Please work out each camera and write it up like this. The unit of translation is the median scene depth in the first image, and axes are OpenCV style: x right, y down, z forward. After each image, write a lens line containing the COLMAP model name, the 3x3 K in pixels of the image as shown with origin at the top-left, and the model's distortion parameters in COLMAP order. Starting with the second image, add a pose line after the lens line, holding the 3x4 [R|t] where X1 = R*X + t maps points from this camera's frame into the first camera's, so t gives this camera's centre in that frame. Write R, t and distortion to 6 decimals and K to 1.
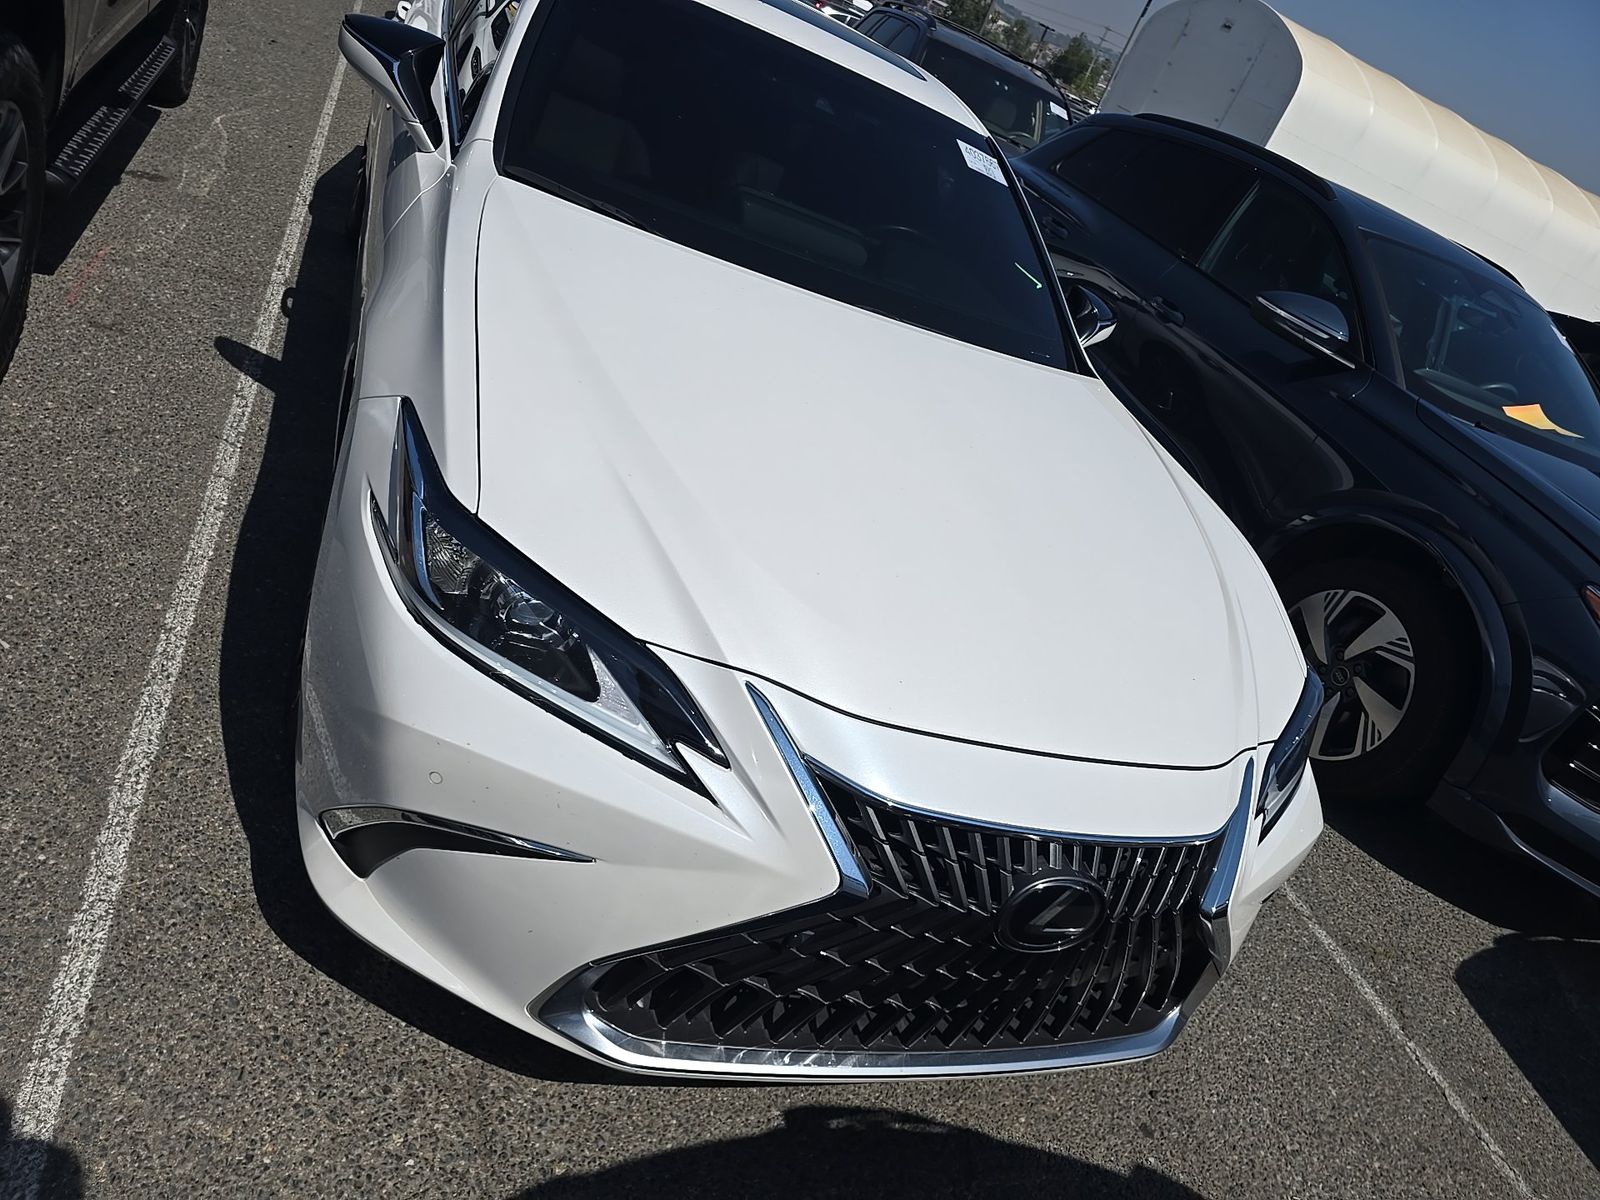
lens RADIAL K [[1069.7, 0, 807.8], [0, 1069.7, 598.6], [0, 0, 1]] dist [0.030686, -0.039151]
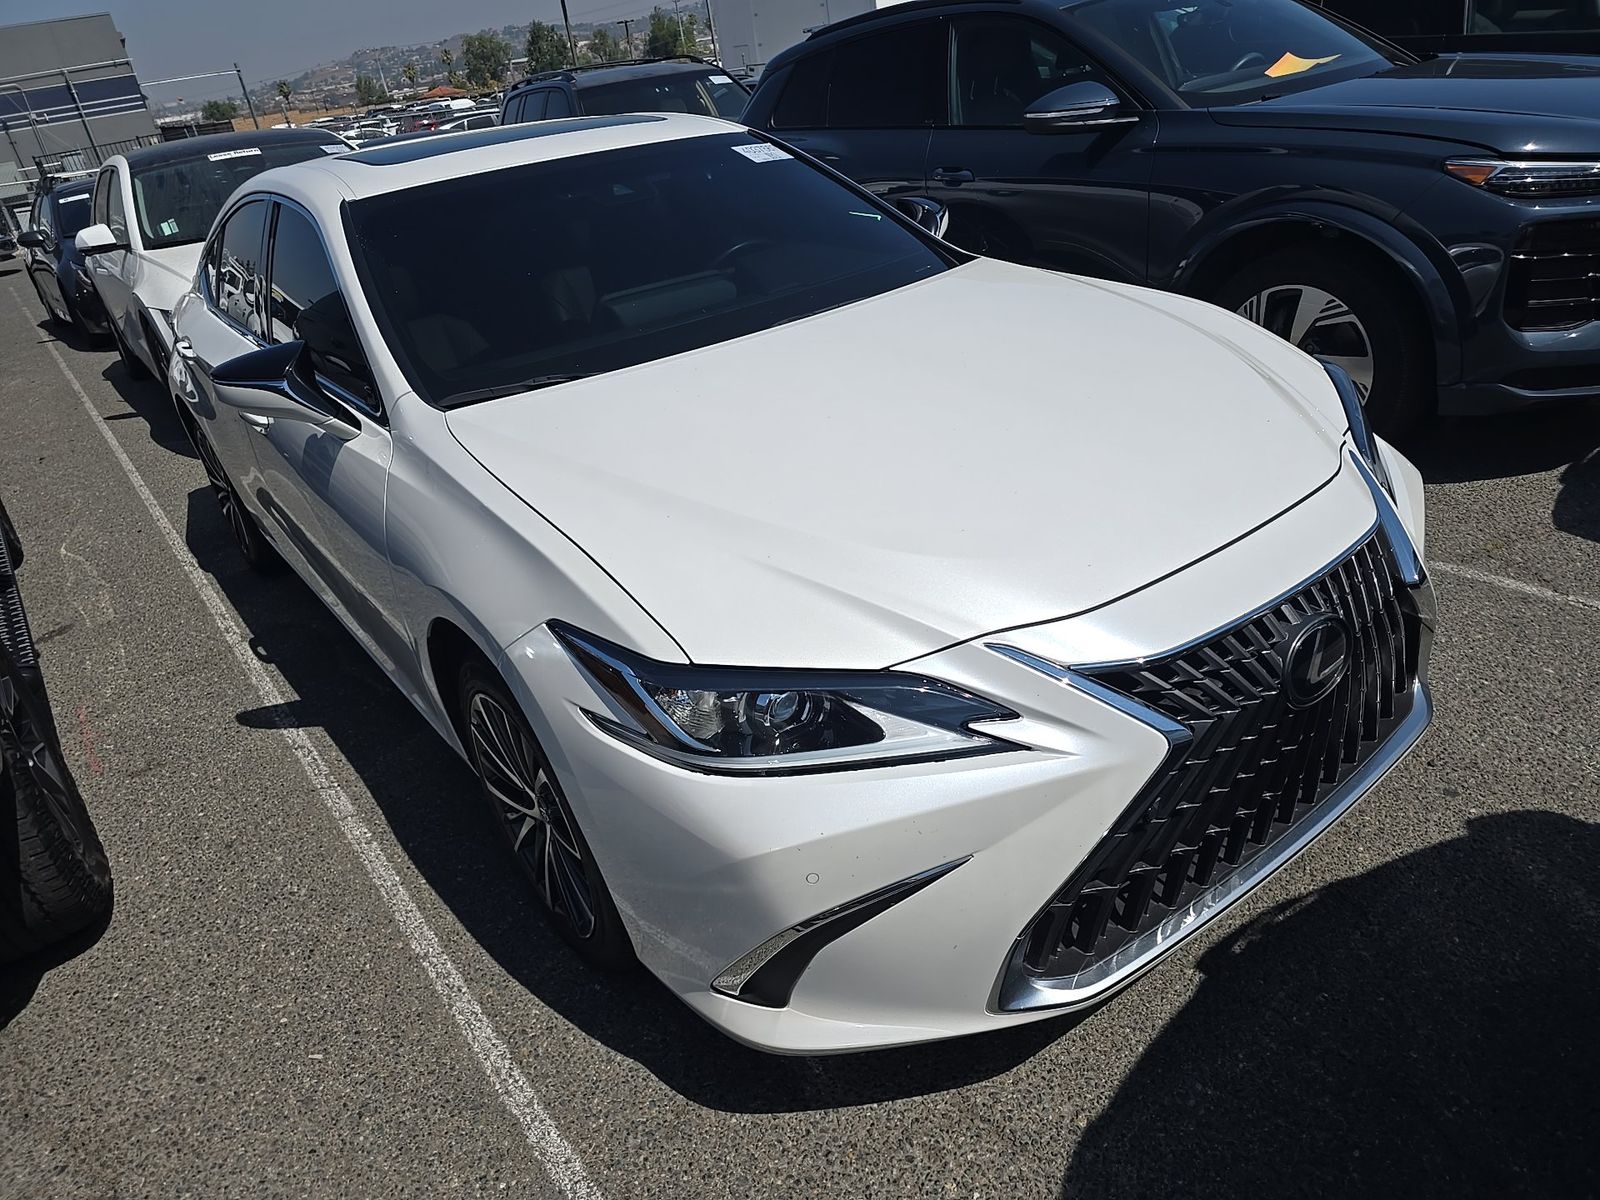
lens RADIAL K [[1069.7, 0, 807.8], [0, 1069.7, 598.6], [0, 0, 1]] dist [0.030686, -0.039151]
pose [[0.814610, -0.577621, 0.052587, -0.168807], [0.578016, 0.815977, 0.008896, -0.053346], [-0.048048, 0.023150, 0.998577, -0.060922]]
